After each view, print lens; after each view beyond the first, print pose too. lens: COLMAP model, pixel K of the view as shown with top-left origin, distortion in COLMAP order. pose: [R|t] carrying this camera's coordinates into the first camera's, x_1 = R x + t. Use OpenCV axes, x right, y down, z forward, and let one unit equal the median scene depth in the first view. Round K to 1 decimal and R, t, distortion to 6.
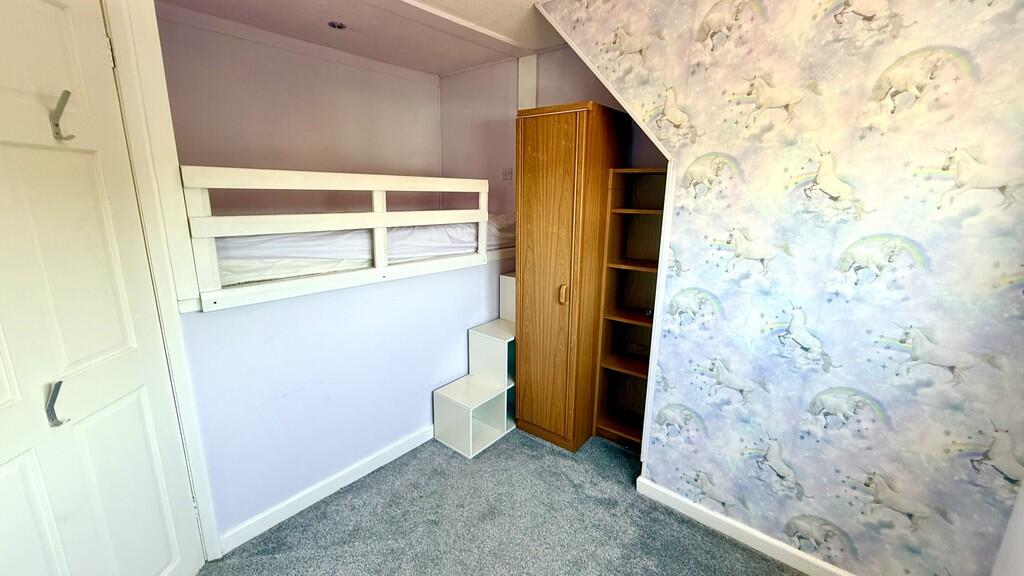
lens RADIAL K [[409.0, 0, 511.3], [0, 409.0, 286.1], [0, 0, 1]] dist [-0.000067, 0.000216]
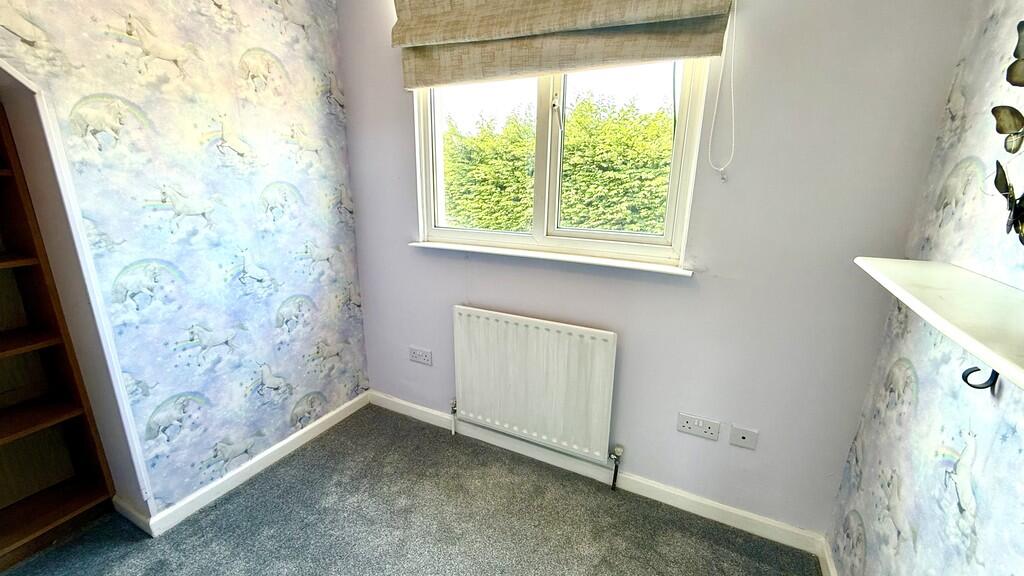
lens RADIAL K [[409.0, 0, 511.3], [0, 409.0, 286.1], [0, 0, 1]] dist [-0.000067, 0.000216]
pose [[-0.227246, -0.269721, 0.935740, -0.560995], [0.202380, 0.926821, 0.316298, -0.062208], [-0.952576, 0.261252, -0.156030, 0.446014]]
